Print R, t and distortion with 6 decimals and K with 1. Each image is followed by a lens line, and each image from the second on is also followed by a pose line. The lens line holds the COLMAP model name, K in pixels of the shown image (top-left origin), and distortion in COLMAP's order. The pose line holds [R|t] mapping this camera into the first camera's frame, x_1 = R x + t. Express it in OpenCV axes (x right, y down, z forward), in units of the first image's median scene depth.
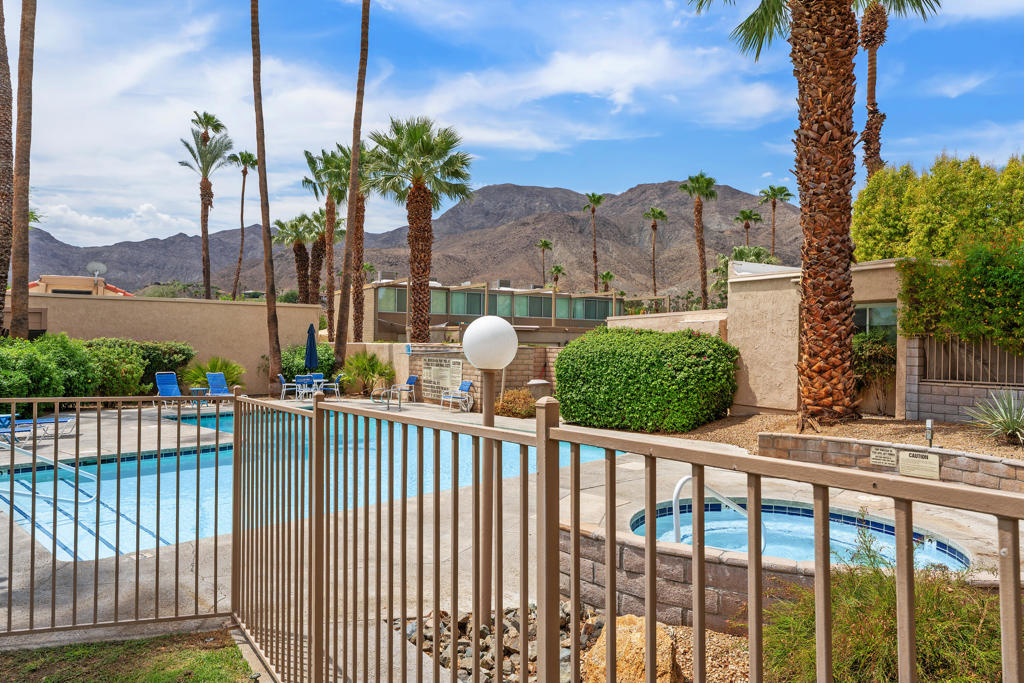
lens RADIAL K [[668.8, 0, 508.0], [0, 668.8, 349.3], [0, 0, 1]] dist [-0.008451, 0.011557]
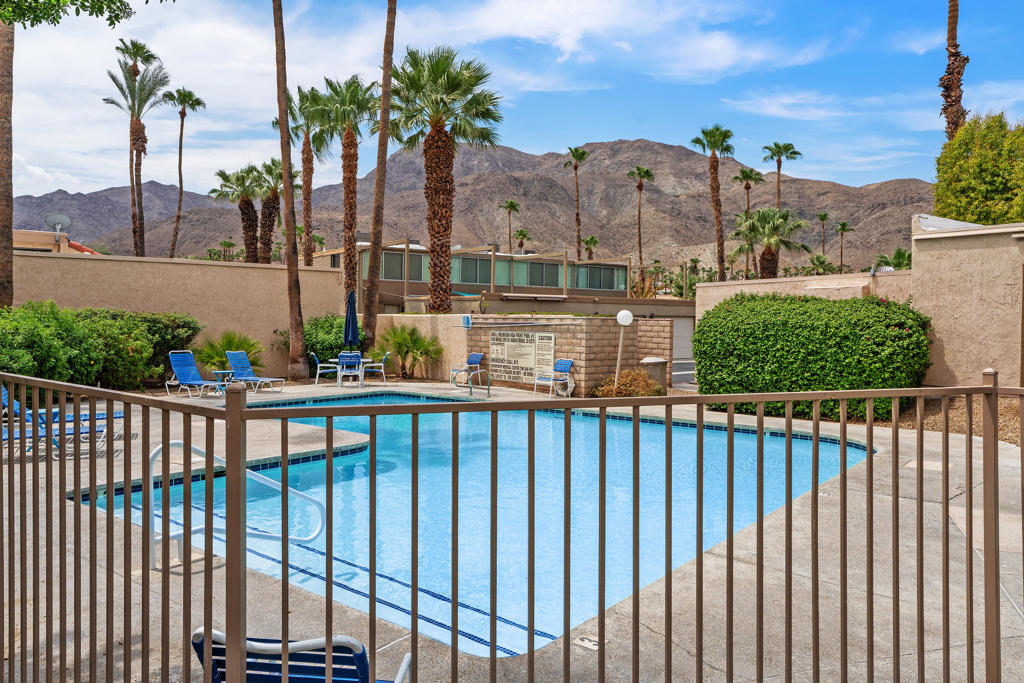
lens RADIAL K [[742.8, 0, 492.0], [0, 742.8, 340.0], [0, 0, 1]] dist [0.011088, -0.023276]
pose [[0.996881, -0.003369, 0.078844, -0.224443], [0.001828, 0.999806, 0.019615, 0.005181], [-0.078895, -0.019410, 0.996694, 0.092302]]
